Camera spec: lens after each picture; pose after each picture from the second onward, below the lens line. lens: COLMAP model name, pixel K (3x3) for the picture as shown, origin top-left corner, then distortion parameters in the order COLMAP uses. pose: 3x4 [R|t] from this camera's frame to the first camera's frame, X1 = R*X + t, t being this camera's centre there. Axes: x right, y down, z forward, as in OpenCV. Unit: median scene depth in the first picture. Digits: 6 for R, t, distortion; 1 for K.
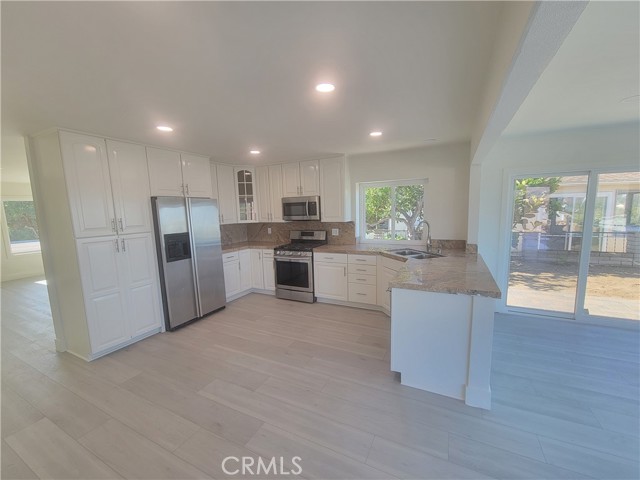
lens RADIAL K [[262.5, 0, 323.2], [0, 262.5, 242.2], [0, 0, 1]] dist [-0.000736, -0.000758]
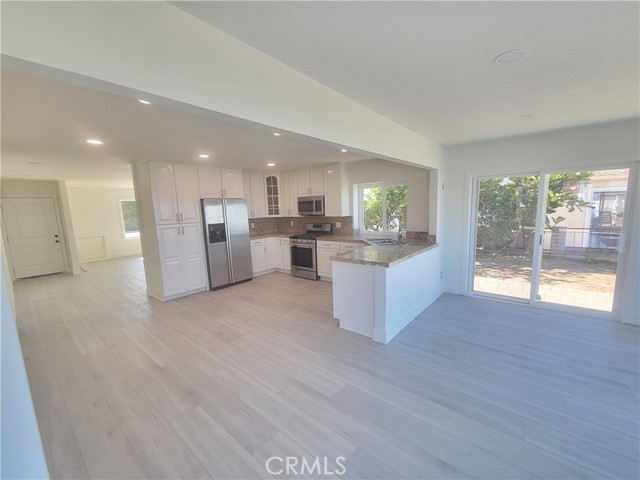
lens RADIAL K [[262.5, 0, 323.2], [0, 262.5, 242.2], [0, 0, 1]] dist [-0.000736, -0.000758]
pose [[0.973926, 0.026191, -0.225350, 0.299103], [-0.022286, 0.999554, 0.019855, 0.022986], [0.225769, -0.014315, 0.974076, -0.246843]]
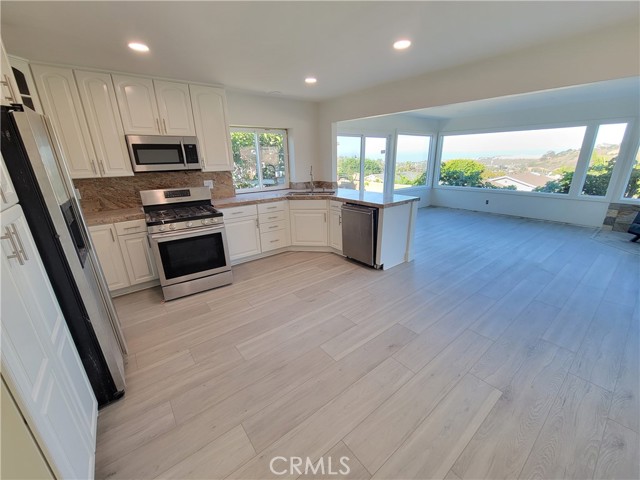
lens RADIAL K [[262.5, 0, 323.2], [0, 262.5, 242.2], [0, 0, 1]] dist [-0.000736, -0.000758]
pose [[0.417225, -0.262238, 0.870146, -0.661154], [0.118193, 0.964989, 0.234149, -0.016670], [-0.901085, 0.005152, 0.433613, 0.368249]]
